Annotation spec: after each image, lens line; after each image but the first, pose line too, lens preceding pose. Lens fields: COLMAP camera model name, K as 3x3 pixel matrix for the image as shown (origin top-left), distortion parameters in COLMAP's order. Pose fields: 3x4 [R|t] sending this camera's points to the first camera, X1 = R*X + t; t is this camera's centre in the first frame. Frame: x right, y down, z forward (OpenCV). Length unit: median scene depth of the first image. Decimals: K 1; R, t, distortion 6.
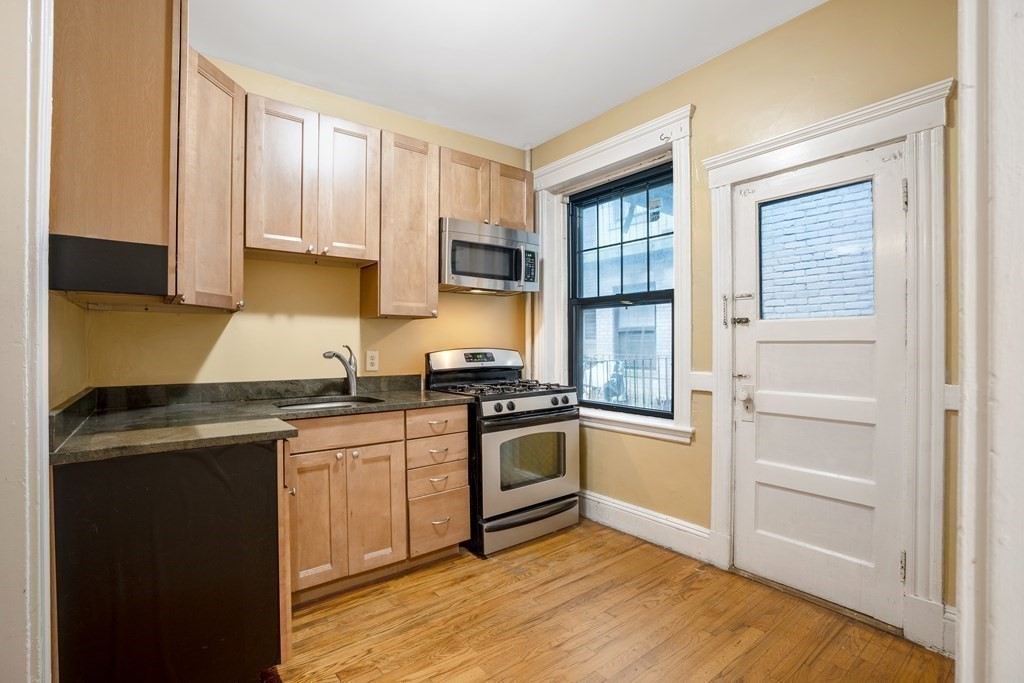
lens RADIAL K [[471.8, 0, 511.8], [0, 471.8, 343.3], [0, 0, 1]] dist [-0.066734, 0.026134]
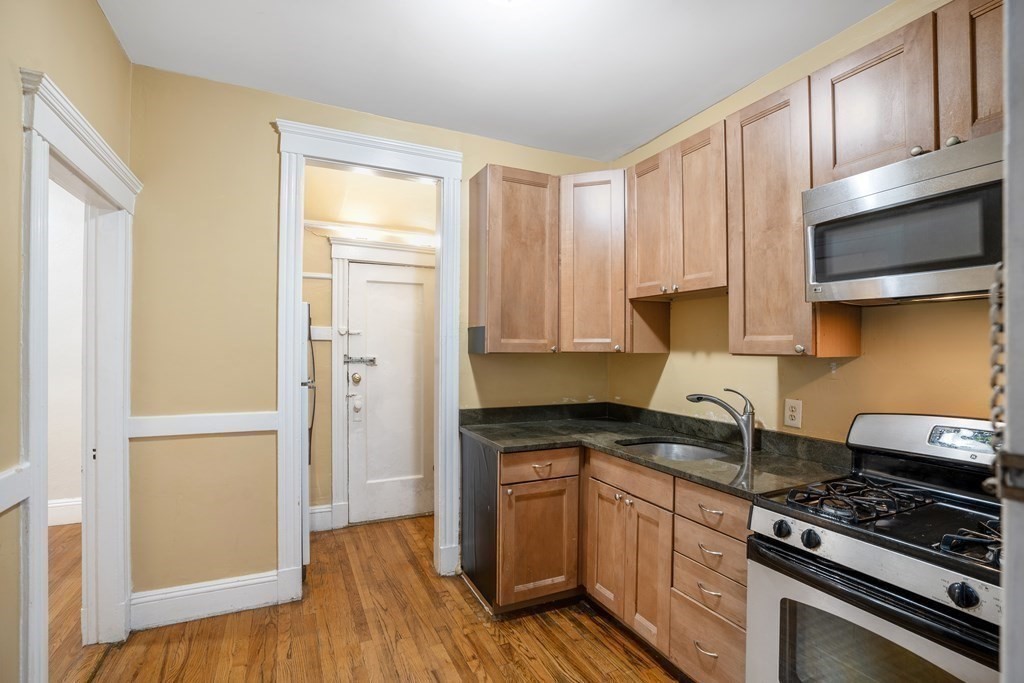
lens RADIAL K [[471.8, 0, 511.8], [0, 471.8, 343.3], [0, 0, 1]] dist [-0.066734, 0.026134]
pose [[-0.227136, -0.007369, -0.973835, 0.554025], [-0.003988, 0.999970, -0.006637, -0.071111], [0.973855, 0.002376, -0.227158, 0.814785]]
